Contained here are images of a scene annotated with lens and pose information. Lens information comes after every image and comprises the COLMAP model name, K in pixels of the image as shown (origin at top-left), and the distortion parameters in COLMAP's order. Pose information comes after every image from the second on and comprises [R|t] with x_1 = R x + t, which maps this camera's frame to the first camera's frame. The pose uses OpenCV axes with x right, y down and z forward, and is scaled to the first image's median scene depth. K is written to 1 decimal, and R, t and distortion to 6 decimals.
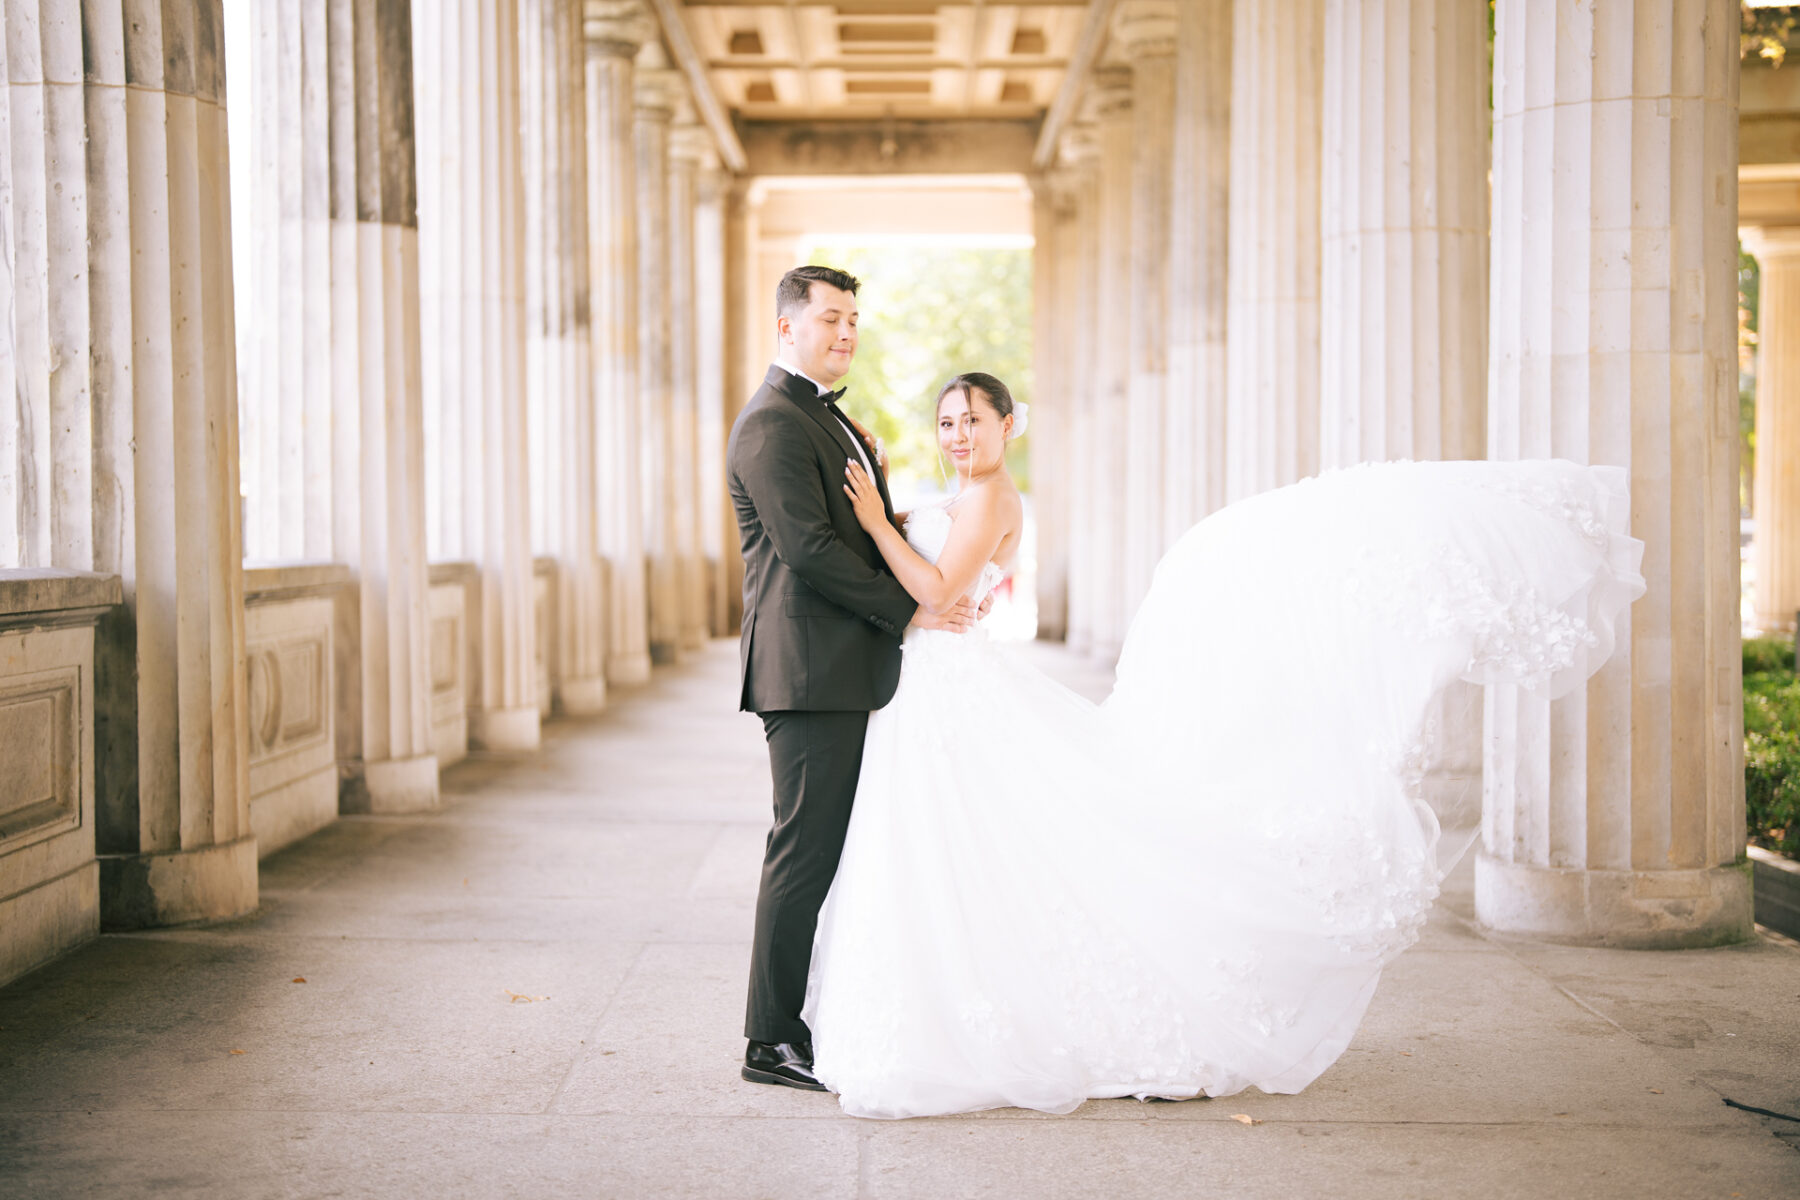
lens RADIAL K [[2453.5, 0, 900.1], [0, 2453.5, 588.6], [0, 0, 1]] dist [-0.172102, 1.085271]
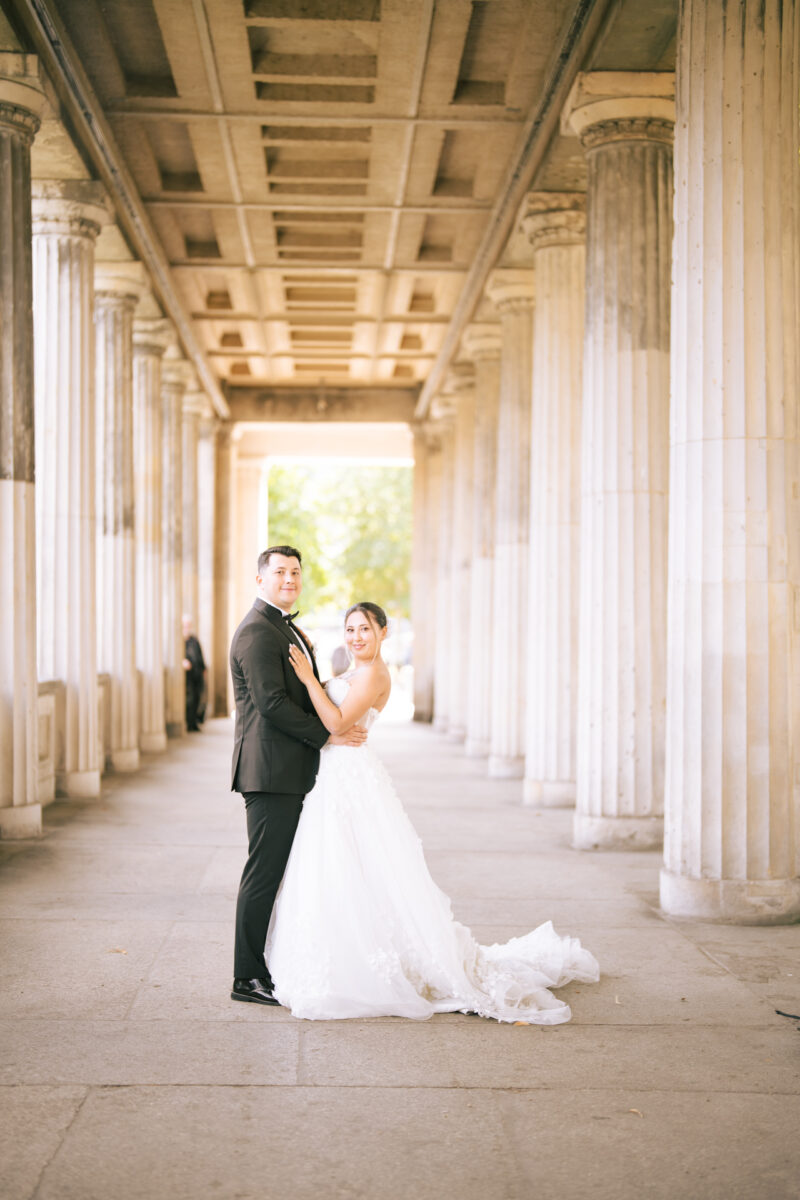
lens RADIAL K [[1635.6, 0, 394.8], [0, 1635.6, 609.6], [0, 0, 1]] dist [-0.172102, 1.085271]
pose [[0.999105, 0.009561, 0.041216, 0.000664], [-0.007865, 0.999123, -0.041128, -0.019181], [-0.041573, 0.040767, 0.998303, -0.105856]]
